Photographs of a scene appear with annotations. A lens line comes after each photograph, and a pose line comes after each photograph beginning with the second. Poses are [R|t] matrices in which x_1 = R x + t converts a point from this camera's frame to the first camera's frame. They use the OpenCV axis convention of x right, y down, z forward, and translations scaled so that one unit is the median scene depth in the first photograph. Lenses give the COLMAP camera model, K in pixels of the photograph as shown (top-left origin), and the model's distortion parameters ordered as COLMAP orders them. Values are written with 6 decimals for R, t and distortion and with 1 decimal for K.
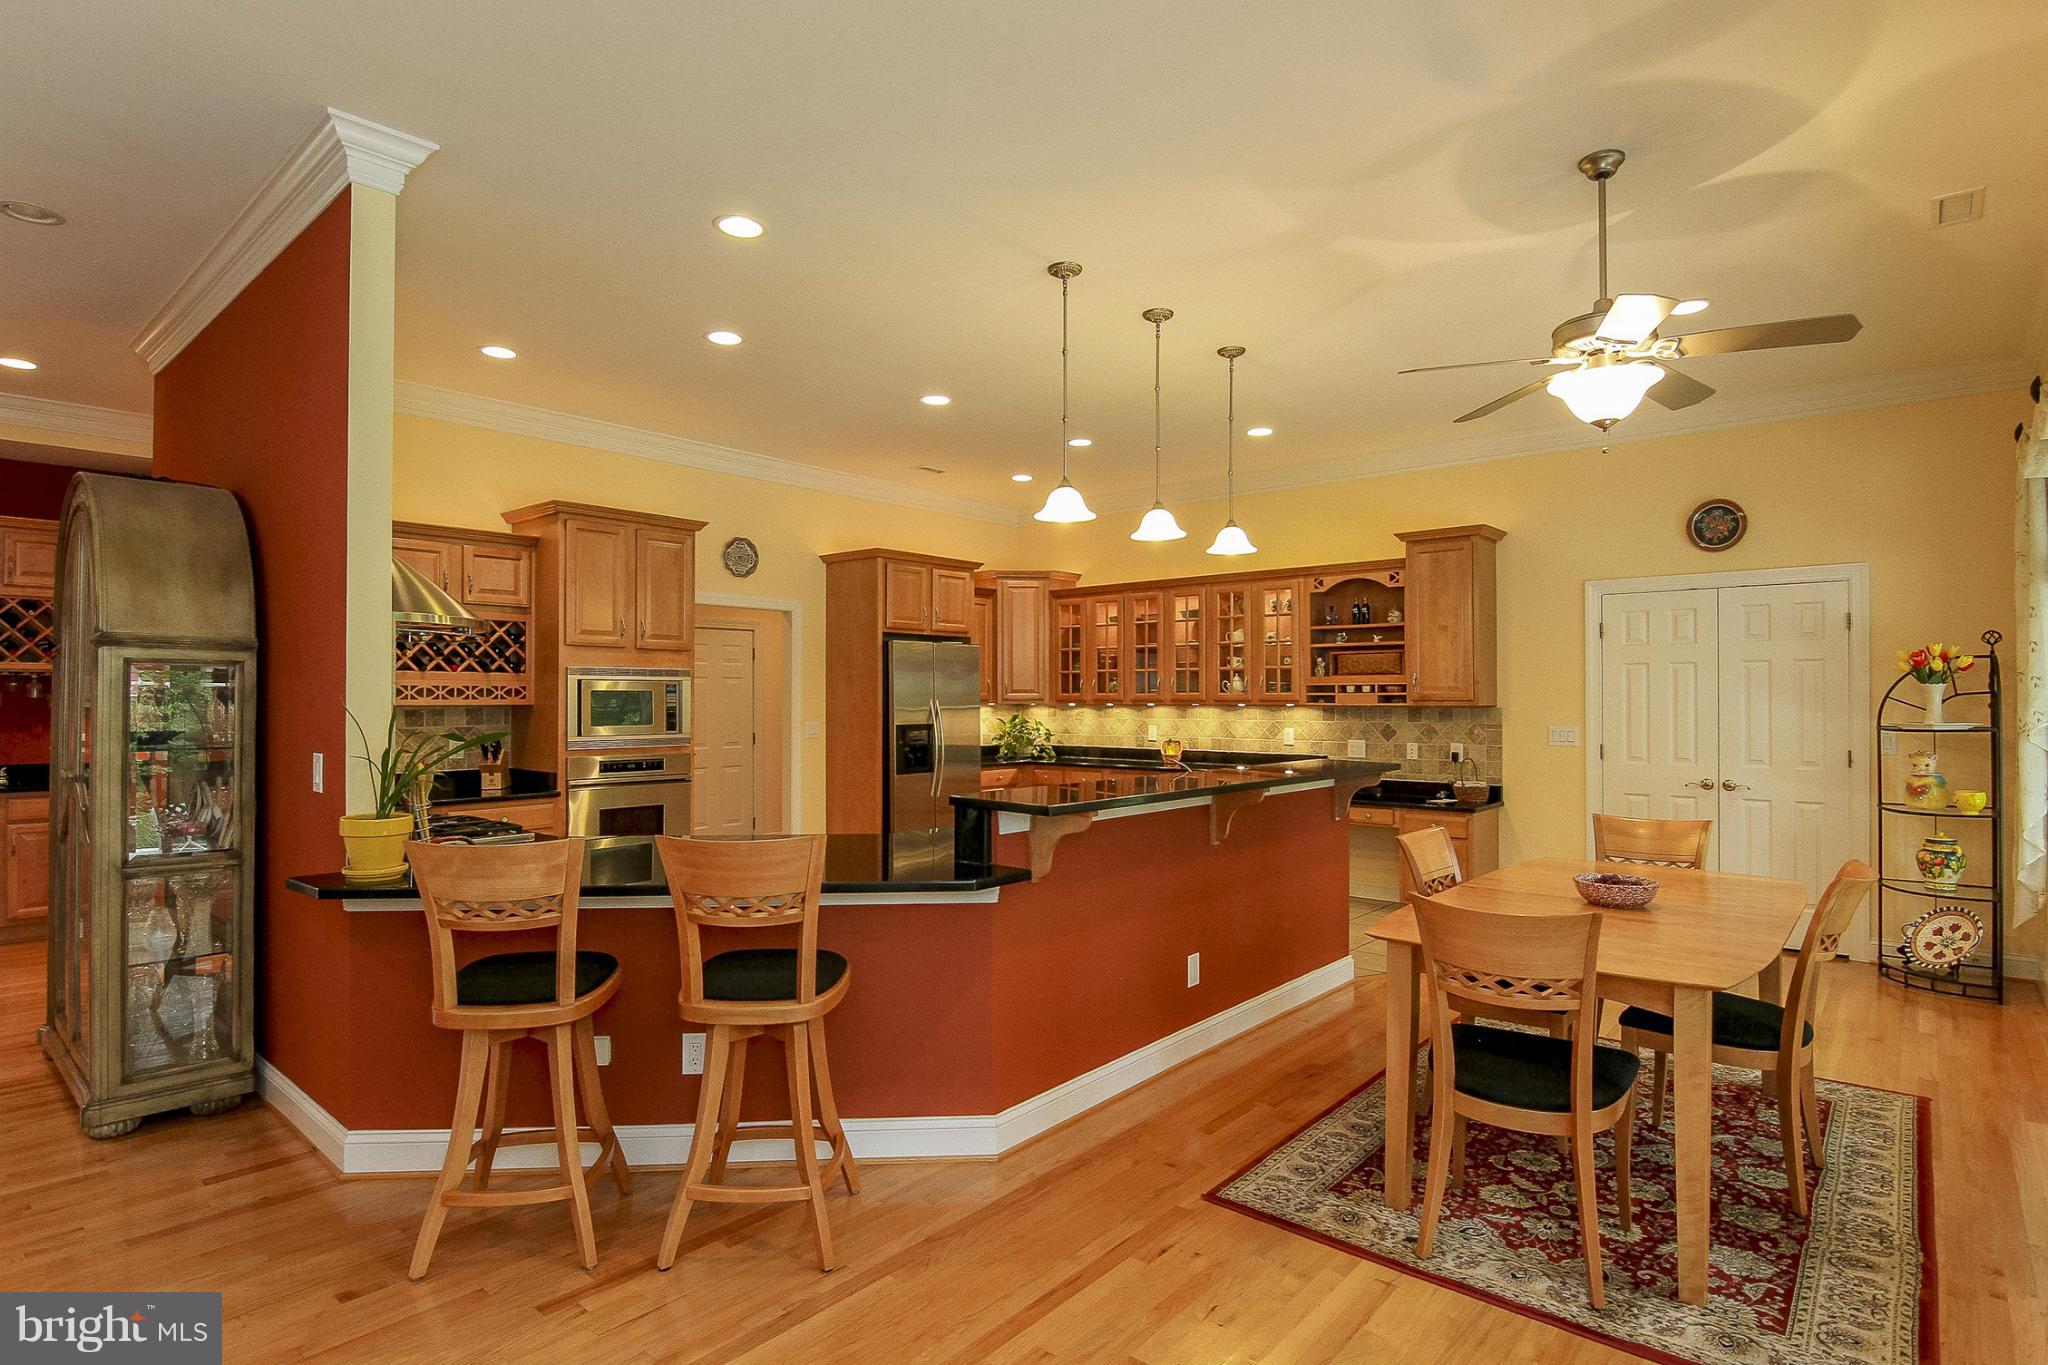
lens RADIAL K [[1041.7, 0, 1058.2], [0, 1041.7, 689.9], [0, 0, 1]] dist [-0.016722, -0.000693]
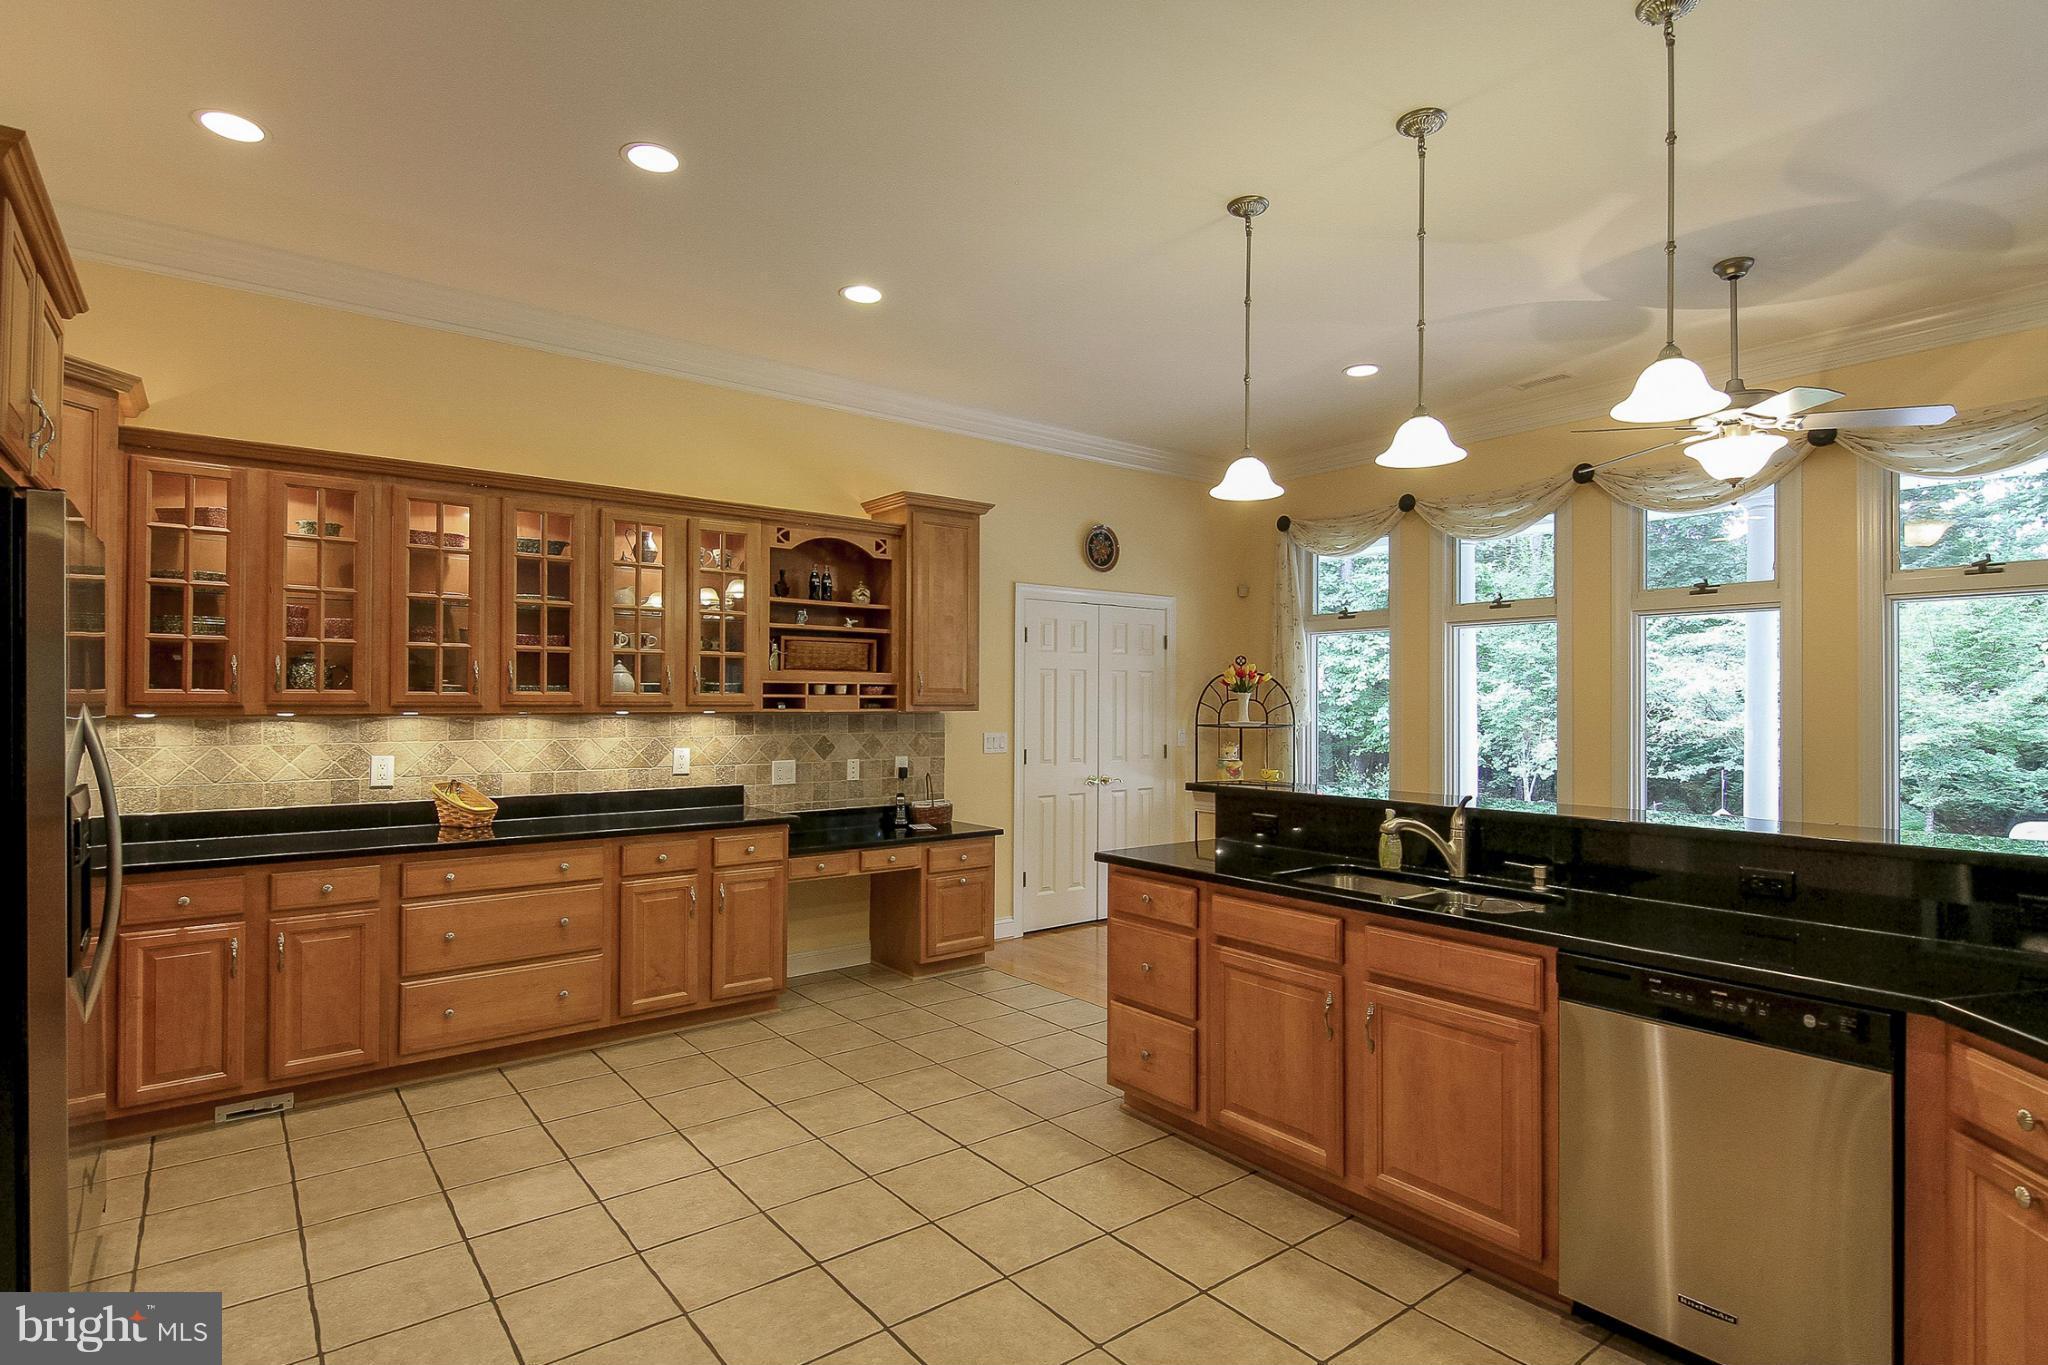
lens RADIAL K [[981.2, 0, 1024.0], [0, 981.2, 682.5], [0, 0, 1]] dist [-0.000597, -0.000042]
pose [[0.228892, 0.014863, 0.973338, -0.351123], [-0.015277, 0.999815, -0.011675, -0.000013], [-0.973332, -0.012198, 0.229077, 0.710309]]
